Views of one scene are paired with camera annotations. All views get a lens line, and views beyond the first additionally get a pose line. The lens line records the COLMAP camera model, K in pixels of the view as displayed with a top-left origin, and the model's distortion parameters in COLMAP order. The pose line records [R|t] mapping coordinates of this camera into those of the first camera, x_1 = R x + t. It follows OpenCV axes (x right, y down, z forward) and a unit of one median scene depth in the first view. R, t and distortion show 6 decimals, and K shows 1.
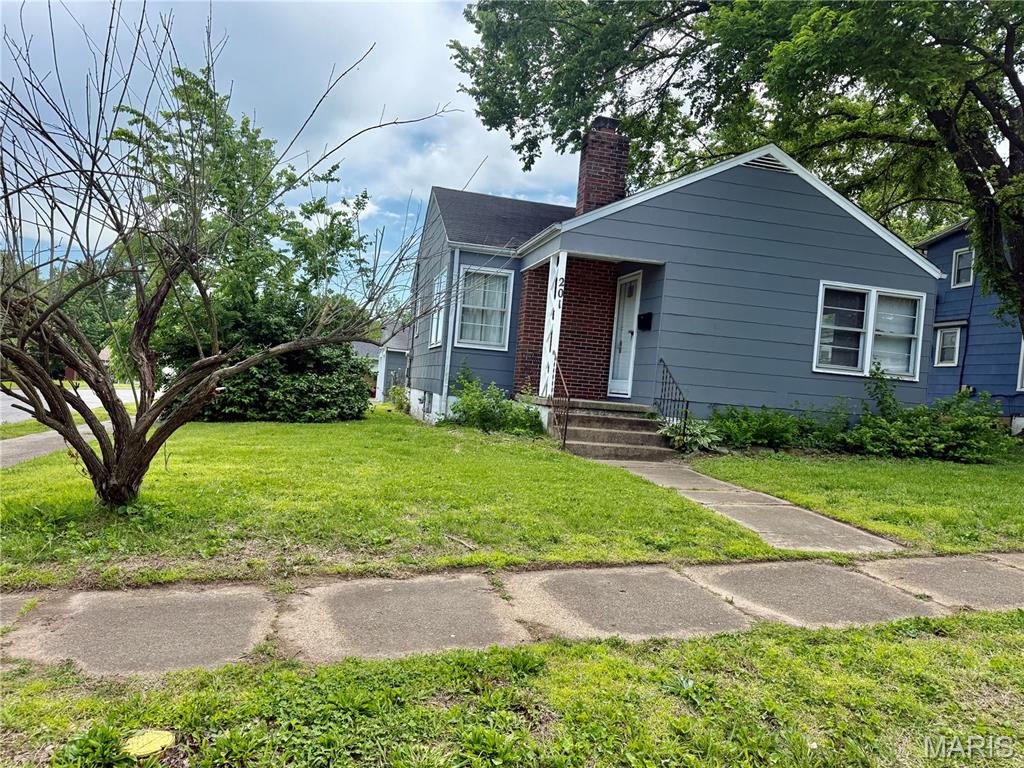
lens RADIAL K [[723.8, 0, 512.0], [0, 723.8, 384.0], [0, 0, 1]] dist [0.111918, -0.164204]
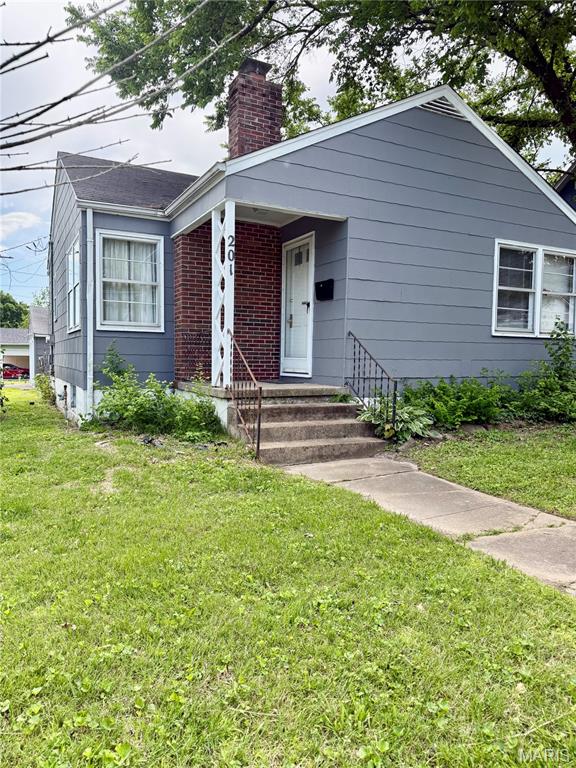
lens RADIAL K [[542.8, 0, 288.0], [0, 542.8, 384.0], [0, 0, 1]] dist [0.111918, -0.164204]
pose [[0.969629, -0.078645, 0.231590, -0.019901], [0.064642, 0.995626, 0.067460, -0.019879], [-0.235882, -0.050441, 0.970472, 0.362547]]
